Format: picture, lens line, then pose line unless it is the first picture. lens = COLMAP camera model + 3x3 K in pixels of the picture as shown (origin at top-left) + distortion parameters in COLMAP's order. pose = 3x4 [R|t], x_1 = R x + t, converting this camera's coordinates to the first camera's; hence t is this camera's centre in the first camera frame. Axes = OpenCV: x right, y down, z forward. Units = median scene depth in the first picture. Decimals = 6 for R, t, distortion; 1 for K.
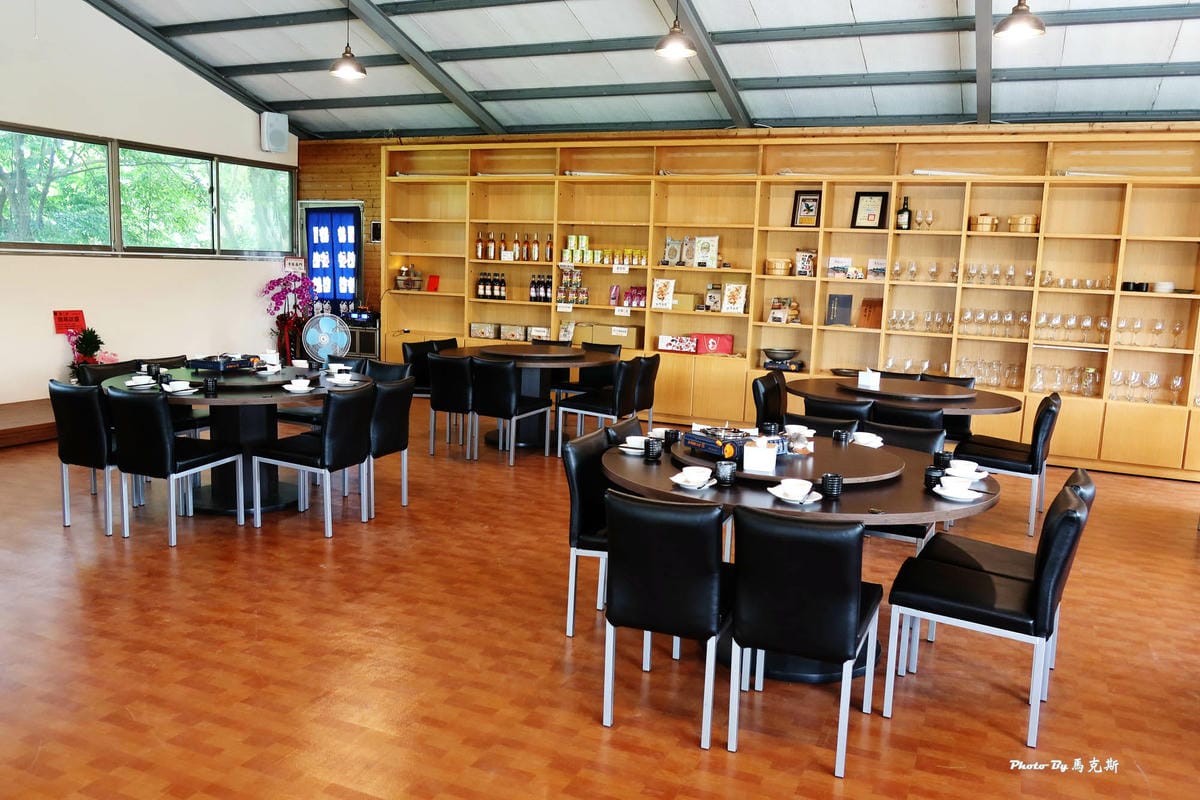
lens RADIAL K [[891.7, 0, 599.2], [0, 891.7, 397.5], [0, 0, 1]] dist [0.068141, 0.000483]
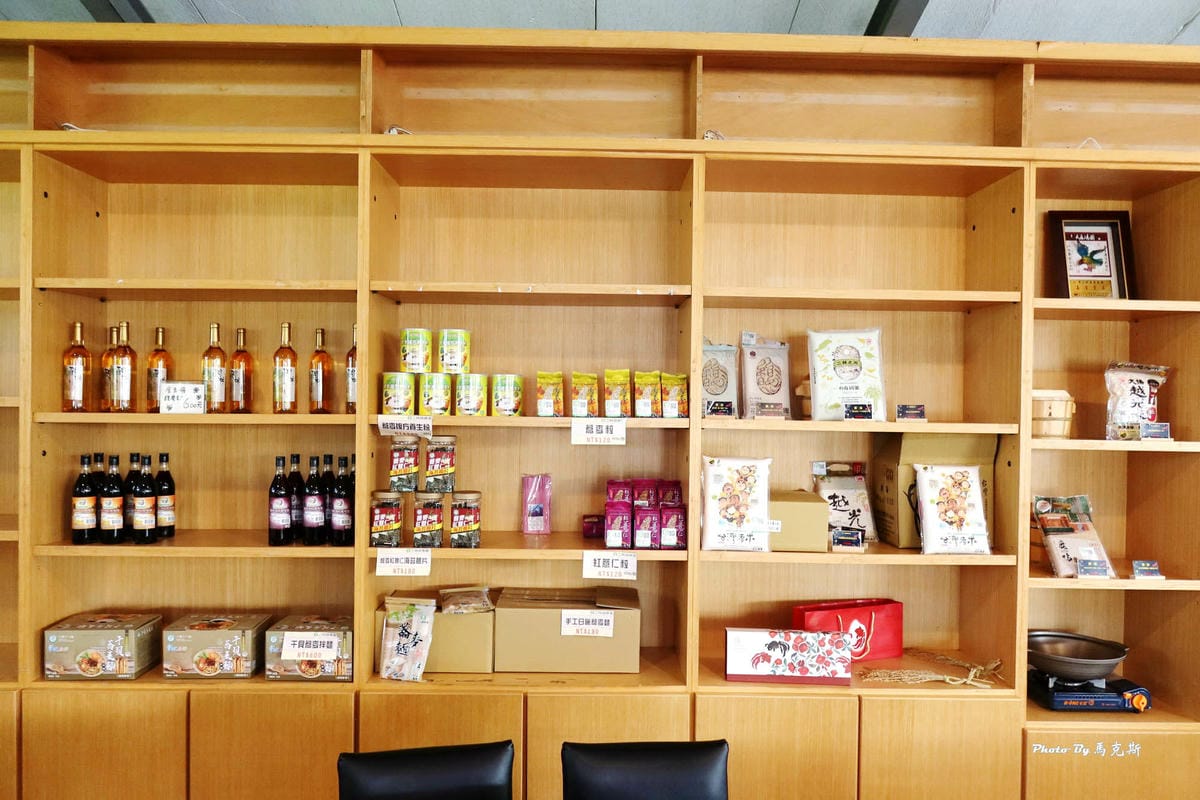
lens RADIAL K [[853.6, 0, 599.0], [0, 853.6, 402.4], [0, 0, 1]] dist [-0.008195, -0.004524]
pose [[0.913596, -0.028656, 0.405611, -0.092227], [0.081771, 0.990083, -0.114234, -0.114025], [-0.398315, 0.137531, 0.906879, 0.692243]]
